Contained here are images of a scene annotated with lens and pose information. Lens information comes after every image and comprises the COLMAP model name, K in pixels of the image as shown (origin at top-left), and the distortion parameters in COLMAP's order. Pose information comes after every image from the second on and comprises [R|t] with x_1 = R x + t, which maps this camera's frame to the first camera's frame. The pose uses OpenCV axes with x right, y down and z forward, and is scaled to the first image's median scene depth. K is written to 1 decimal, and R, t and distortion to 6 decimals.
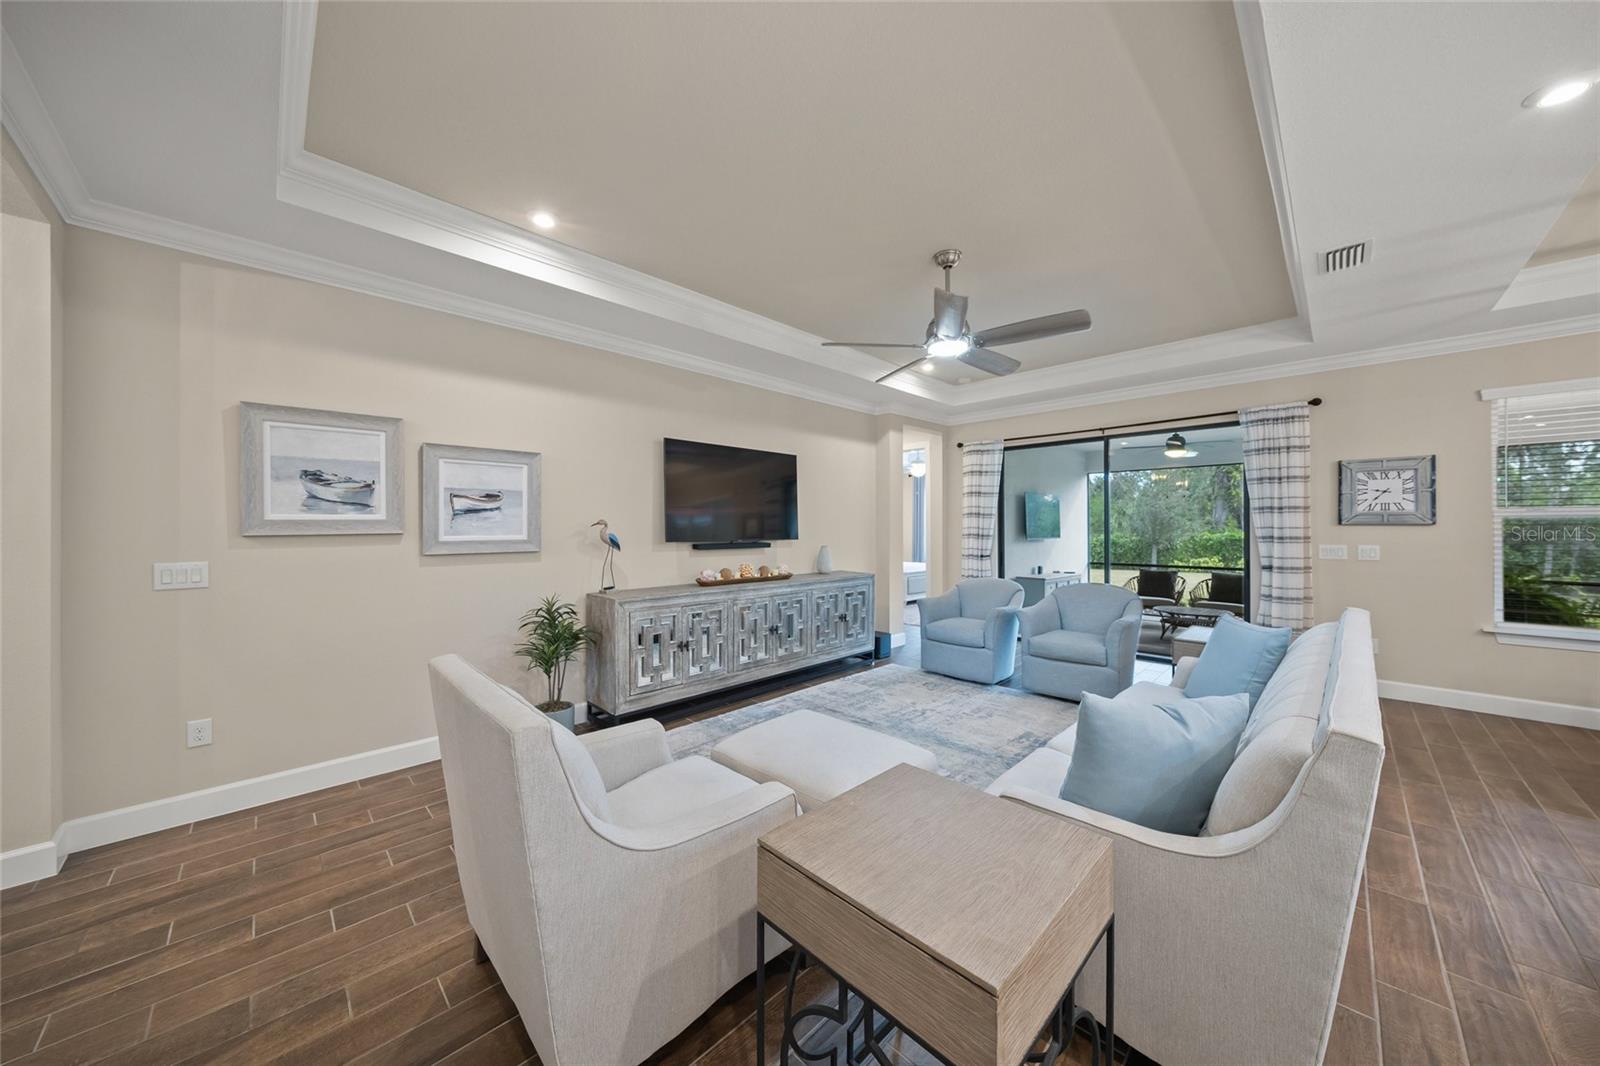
lens RADIAL K [[542.5, 0, 798.5], [0, 542.5, 525.2], [0, 0, 1]] dist [-0.005014, 0.000226]
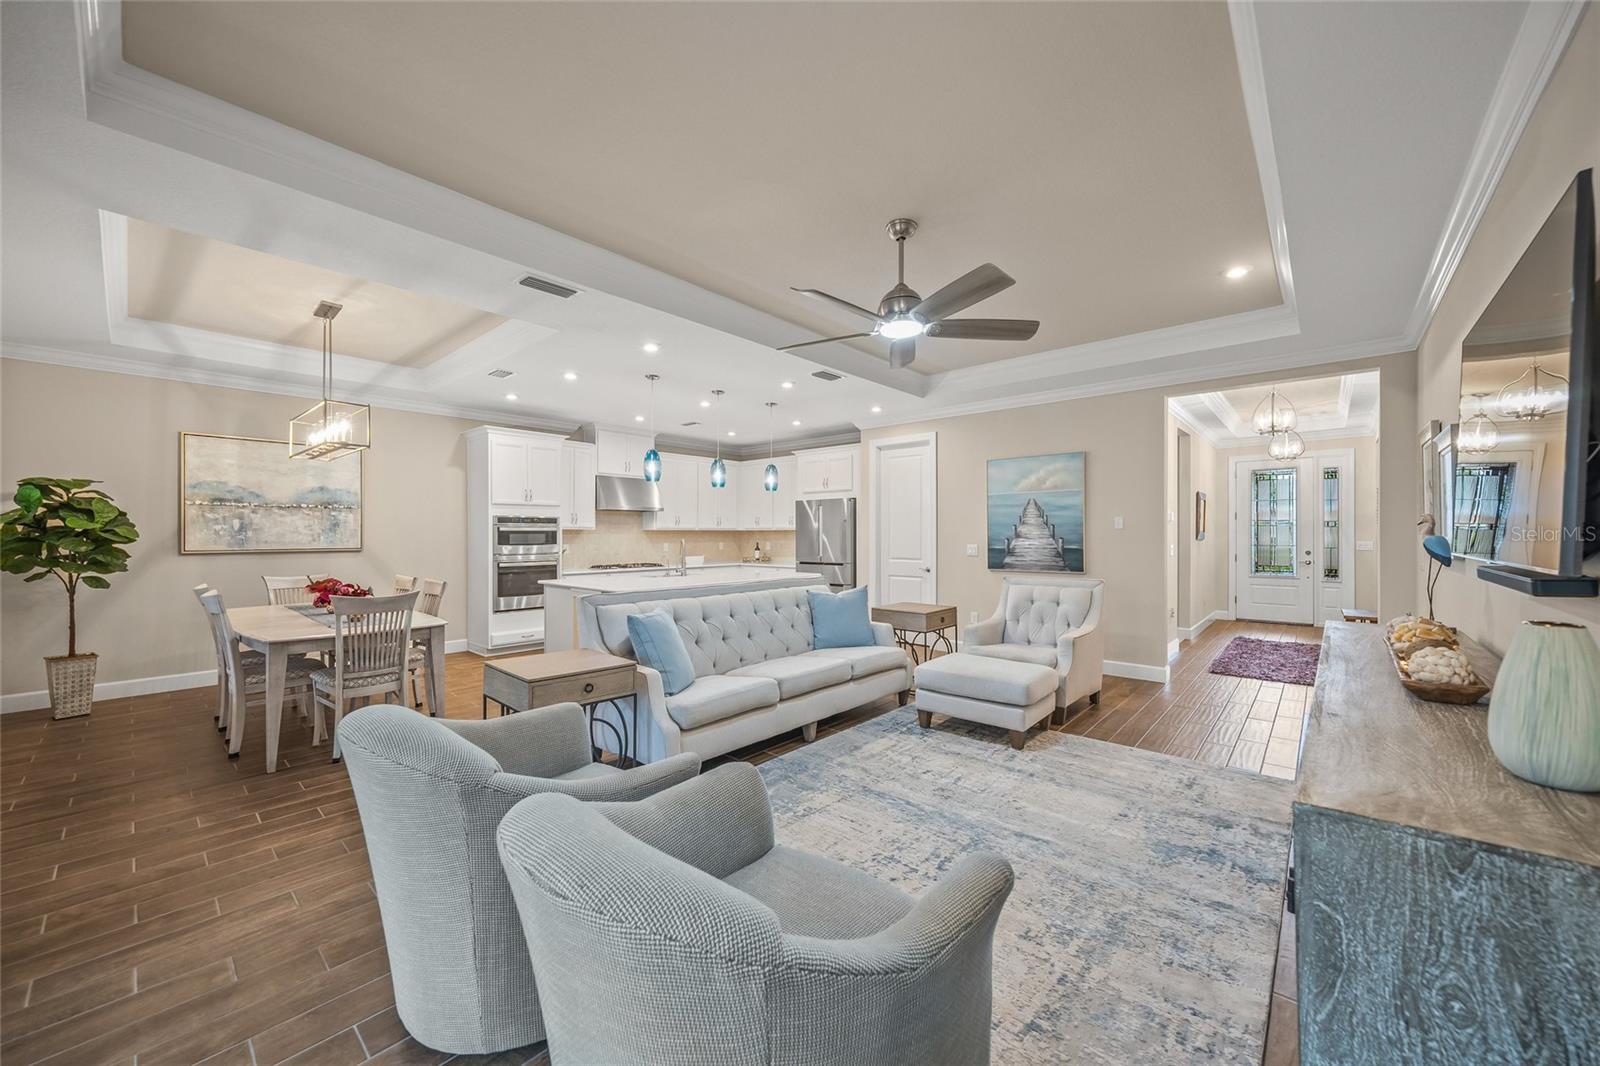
lens RADIAL K [[597.6, 0, 798.9], [0, 597.6, 536.2], [0, 0, 1]] dist [-0.008023, 0.002659]
pose [[-0.998318, 0.004163, -0.057829, 0.376416], [0.004269, 0.999989, -0.001706, 0.012044], [0.057821, -0.001950, -0.998325, 1.472010]]
